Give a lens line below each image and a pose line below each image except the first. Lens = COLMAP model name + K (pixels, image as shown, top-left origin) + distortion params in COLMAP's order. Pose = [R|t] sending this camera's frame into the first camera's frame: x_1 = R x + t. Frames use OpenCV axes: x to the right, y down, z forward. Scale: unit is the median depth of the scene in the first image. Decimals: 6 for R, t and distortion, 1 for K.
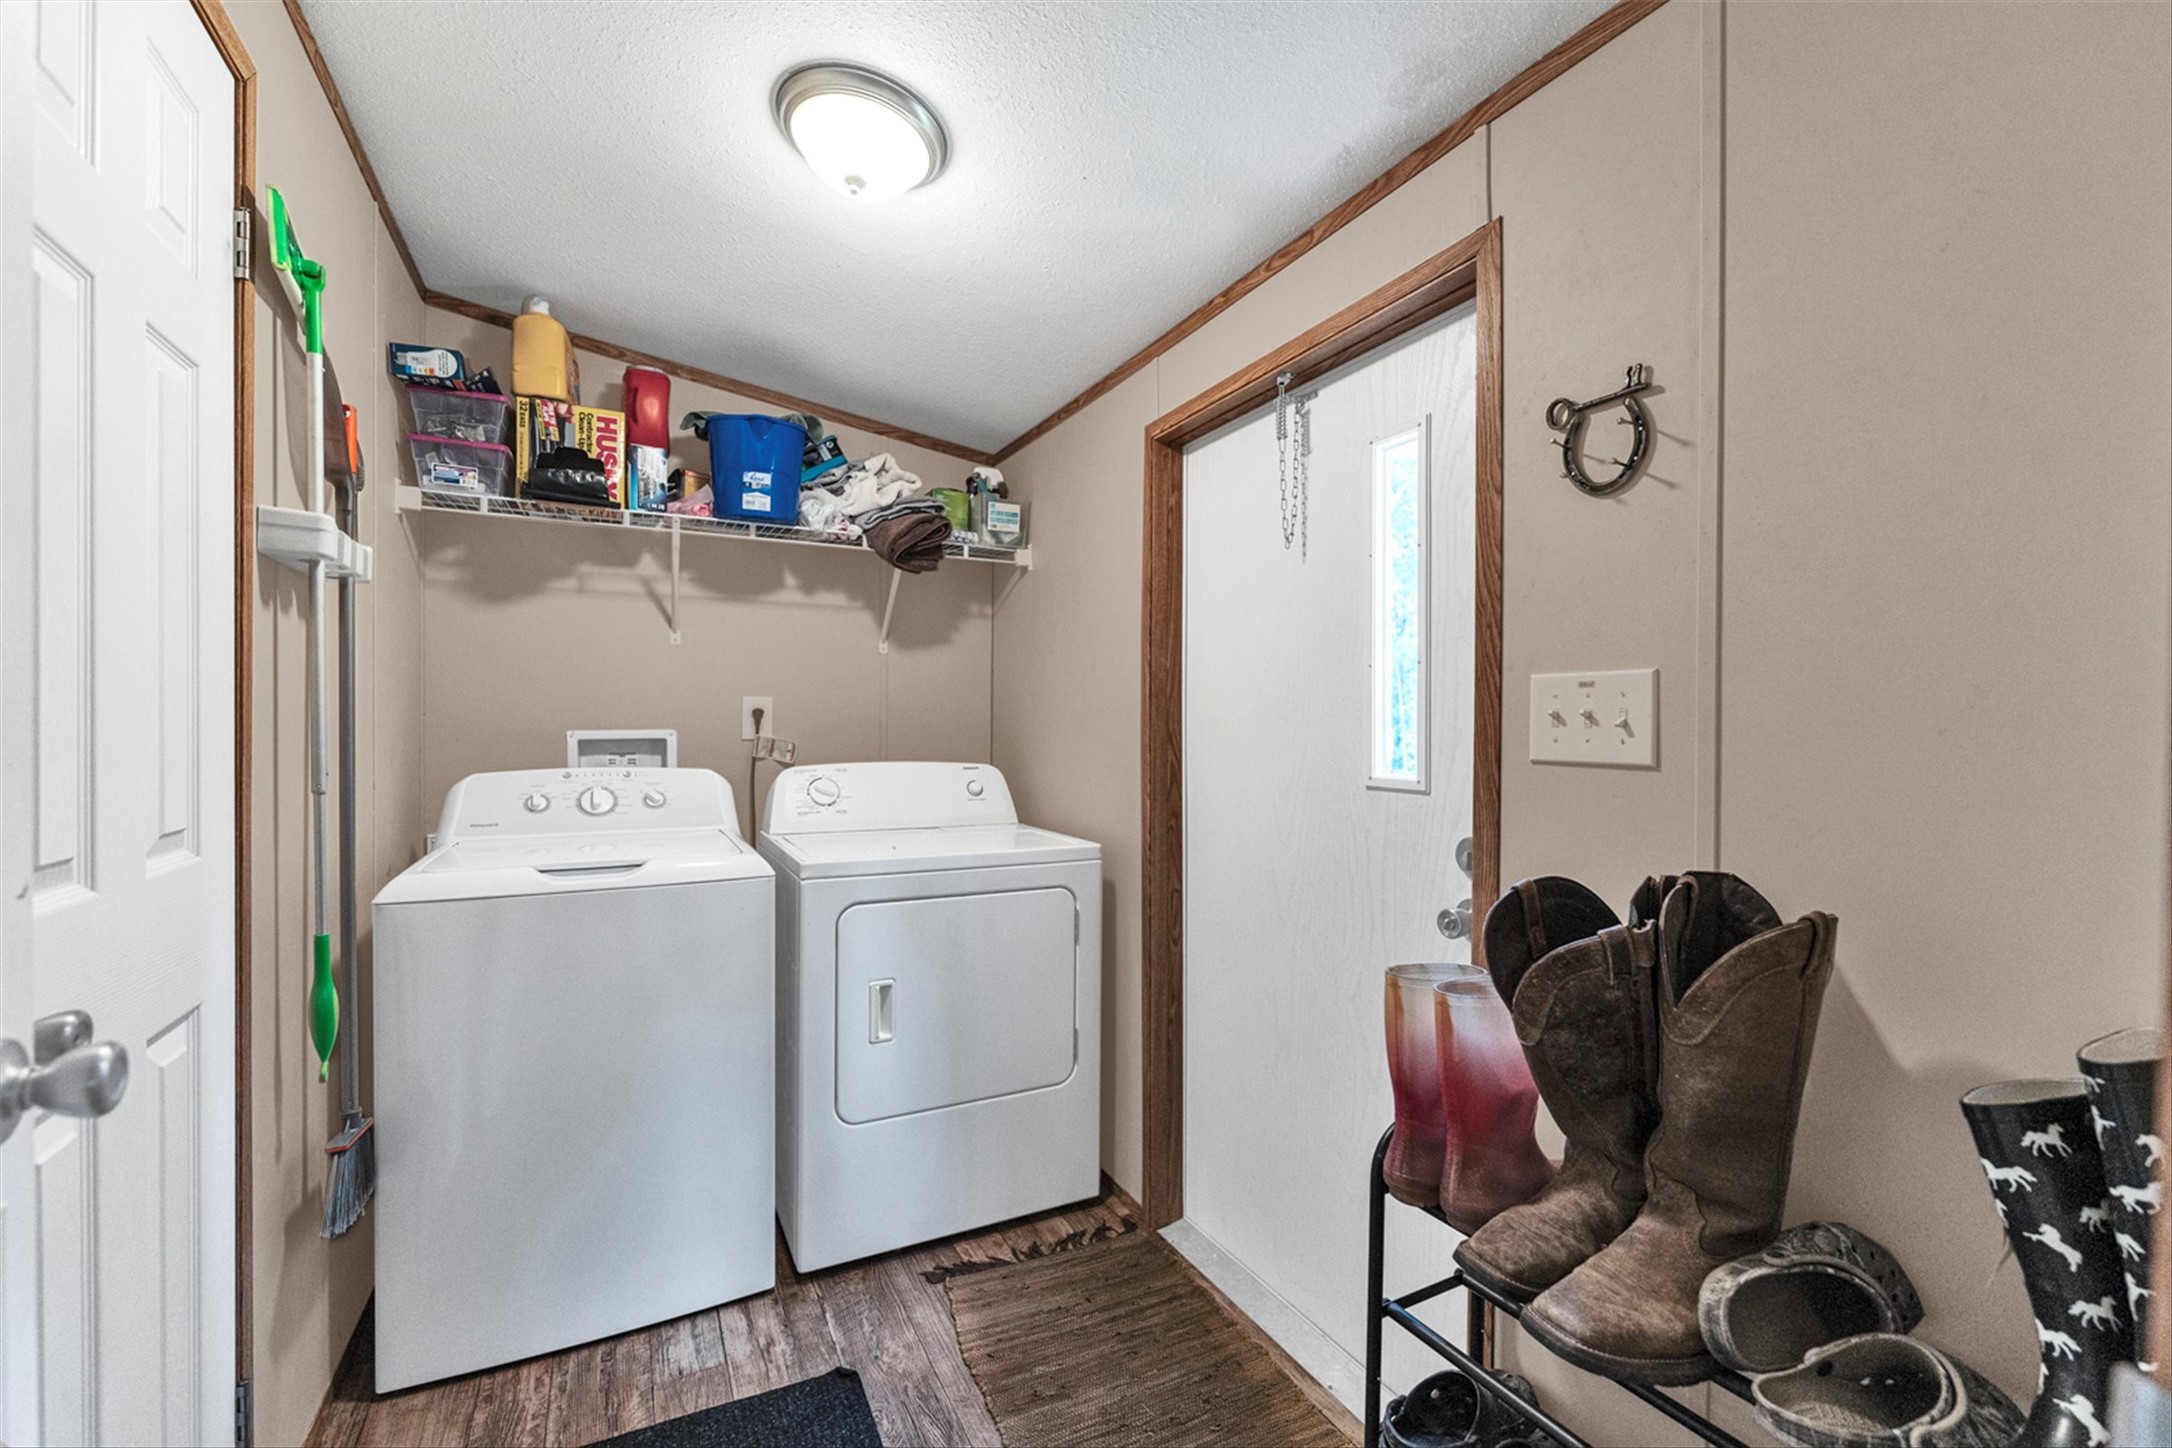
lens RADIAL K [[873.7, 0, 1088.3], [0, 873.7, 727.1], [0, 0, 1]] dist [-0.010025, -0.000165]
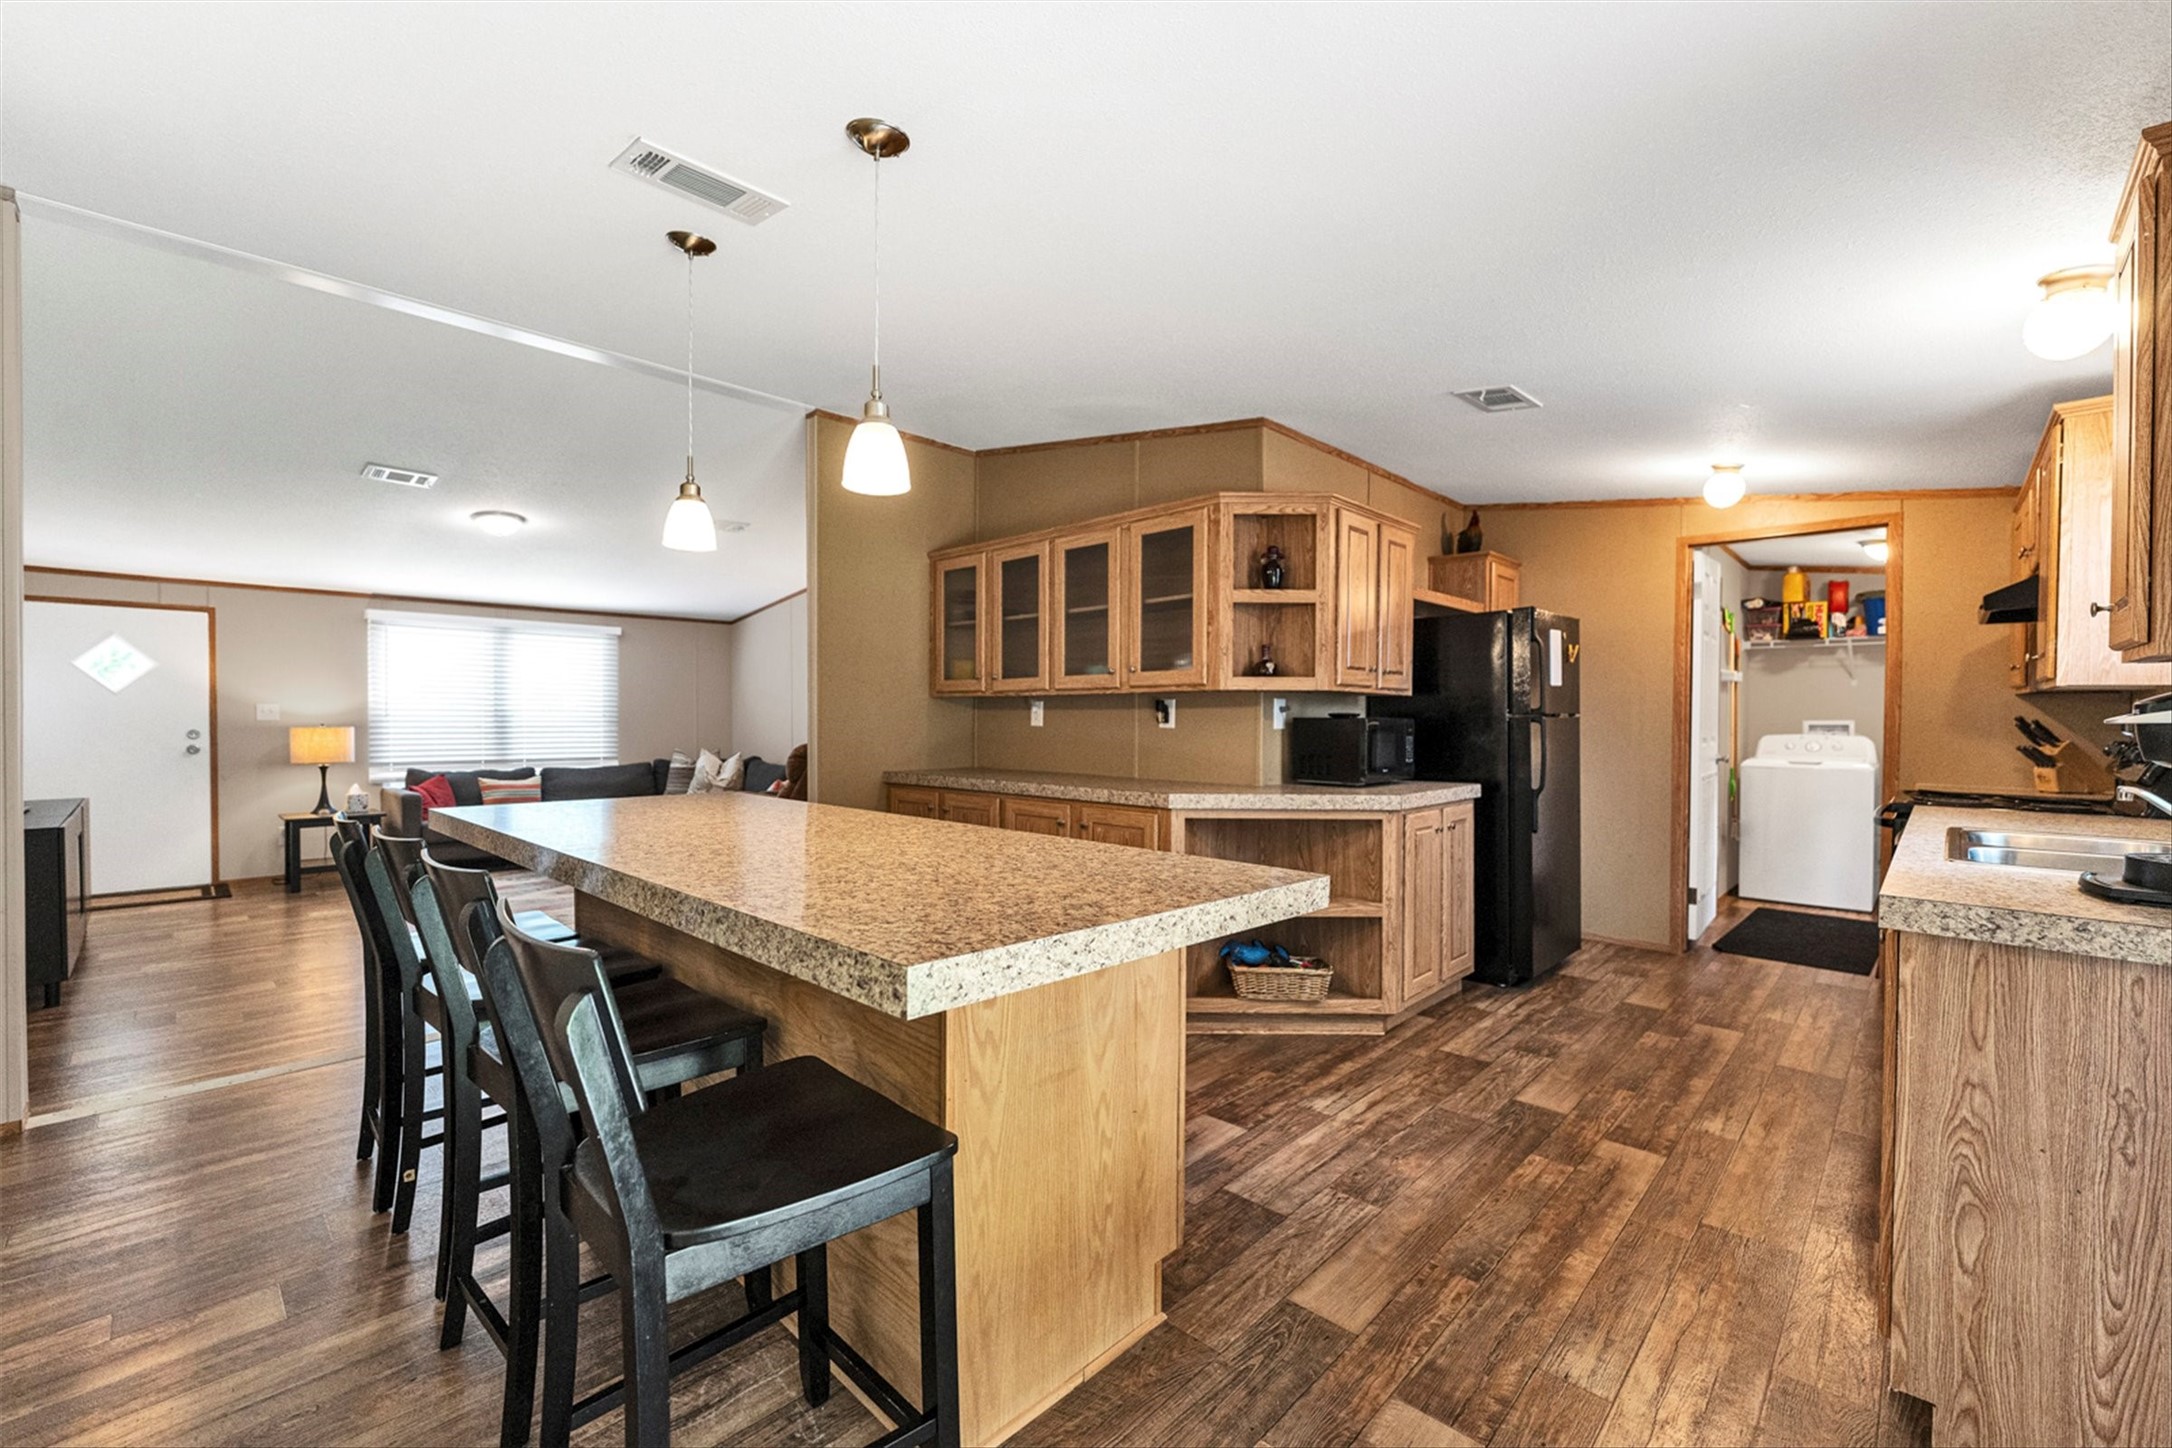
lens RADIAL K [[873.7, 0, 1088.3], [0, 873.7, 727.1], [0, 0, 1]] dist [-0.010025, -0.000165]
pose [[0.295493, 0.008966, -0.955303, 1.263189], [-0.007264, 0.999948, 0.007138, 0.019689], [0.955317, 0.004830, 0.295543, -1.834685]]
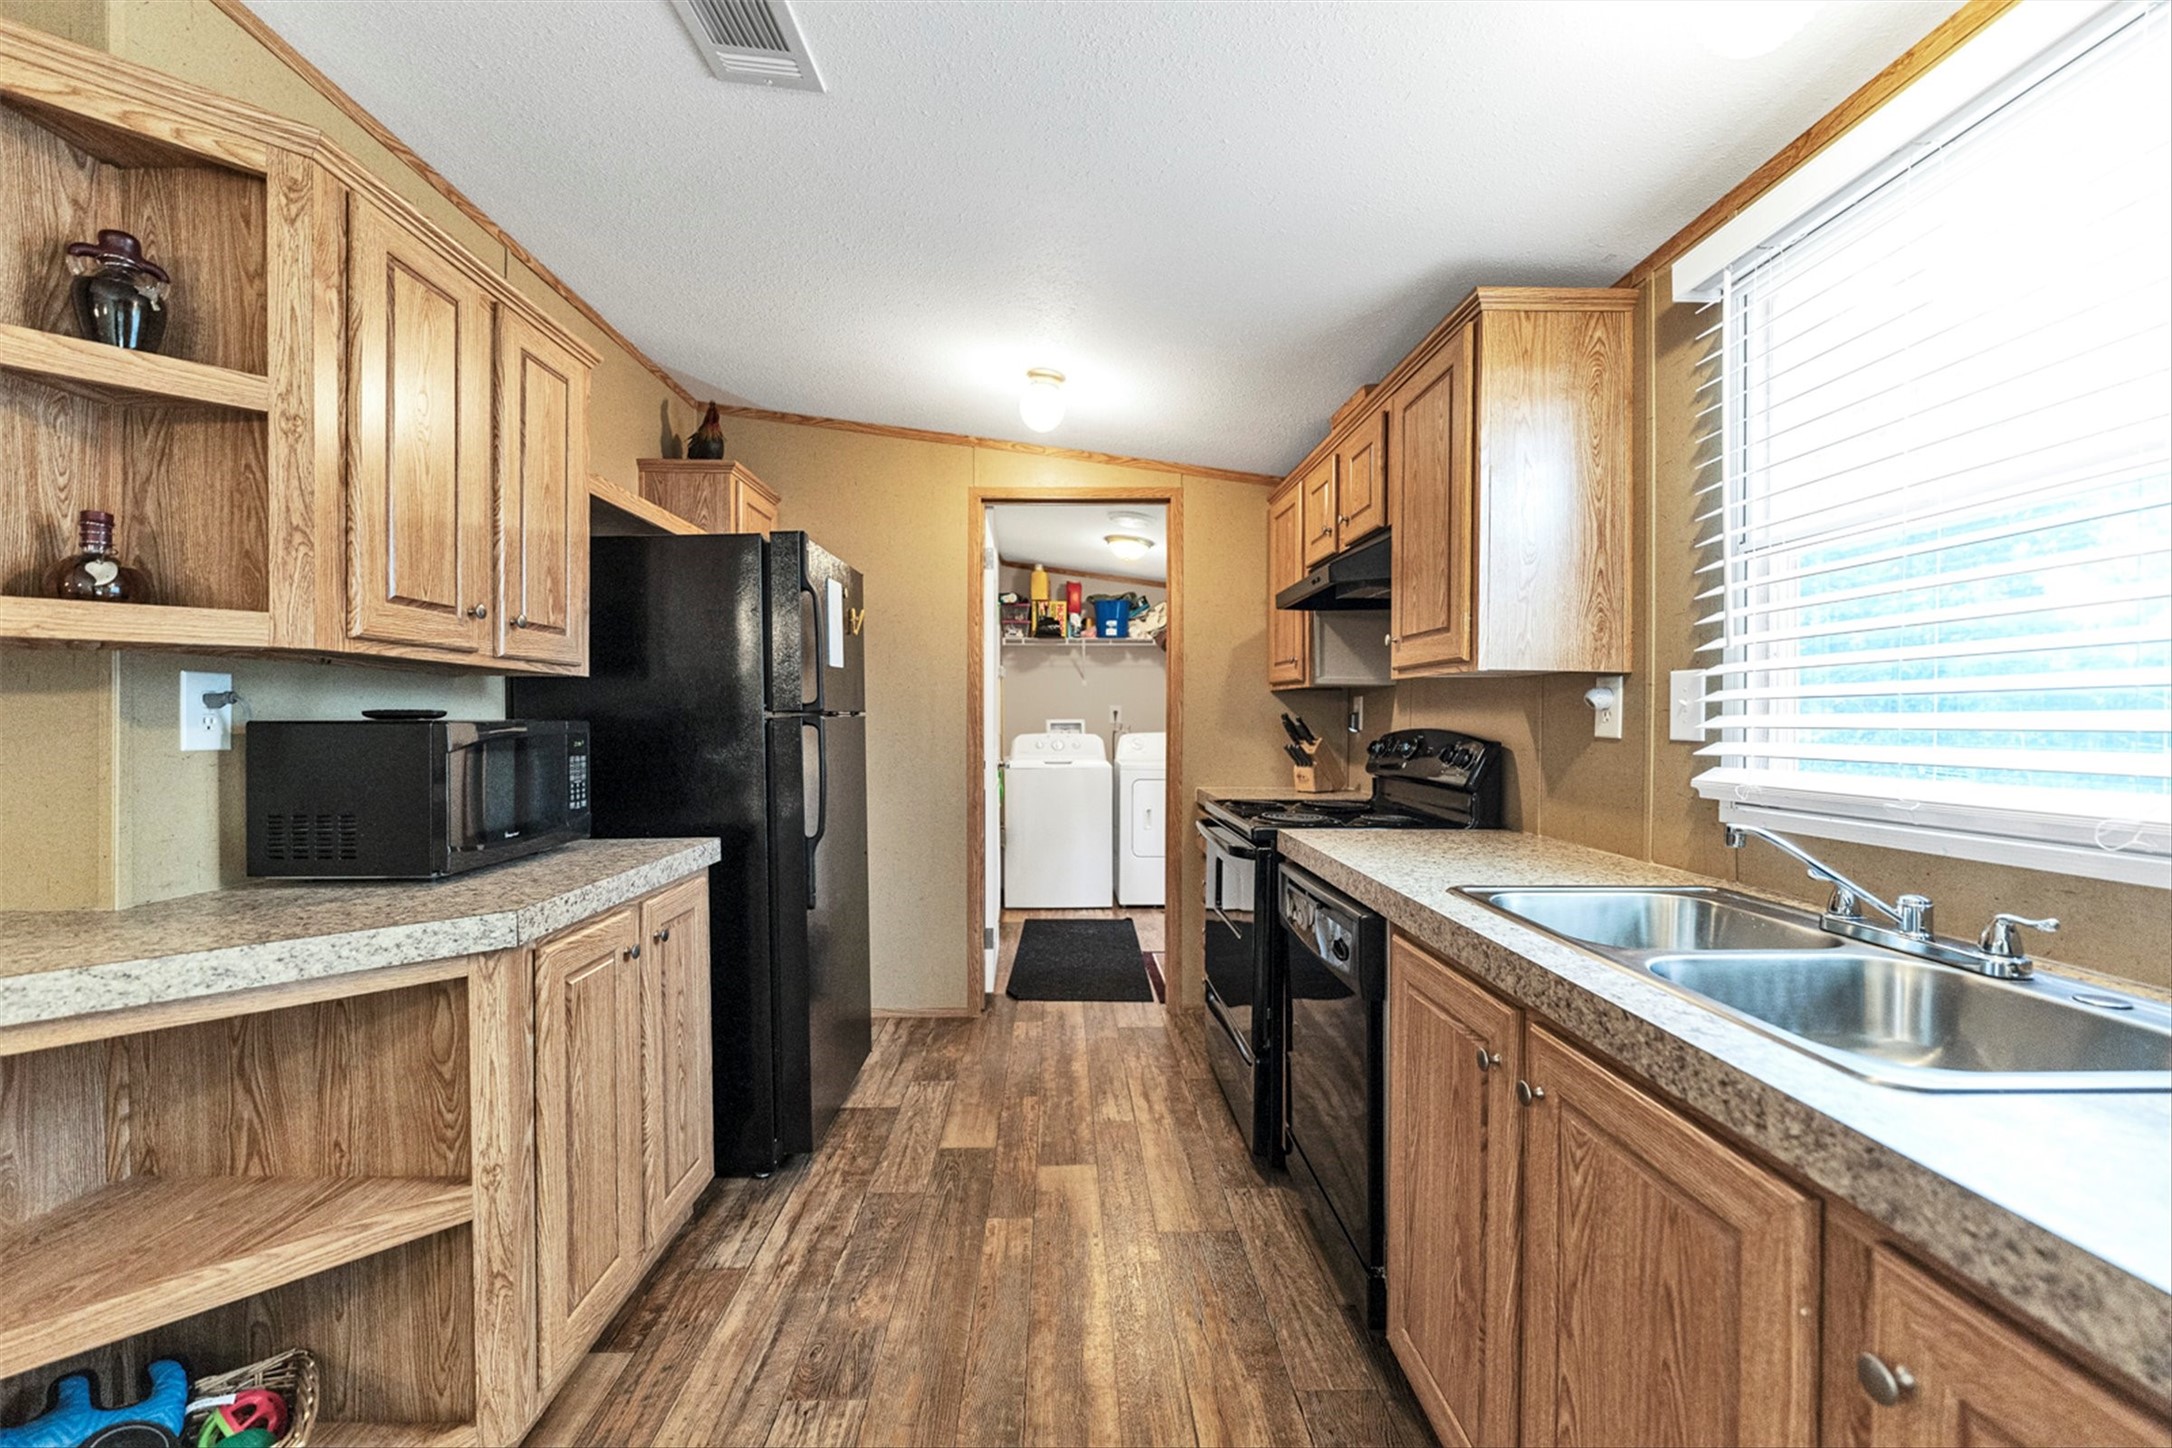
lens RADIAL K [[859.6, 0, 1064.9], [0, 859.6, 724.9], [0, 0, 1]] dist [-0.003757, 0.000250]
pose [[0.884334, -0.002323, -0.466848, 0.666698], [0.003593, 0.999992, 0.001831, 0.015050], [0.466840, -0.003297, 0.884335, -1.282392]]
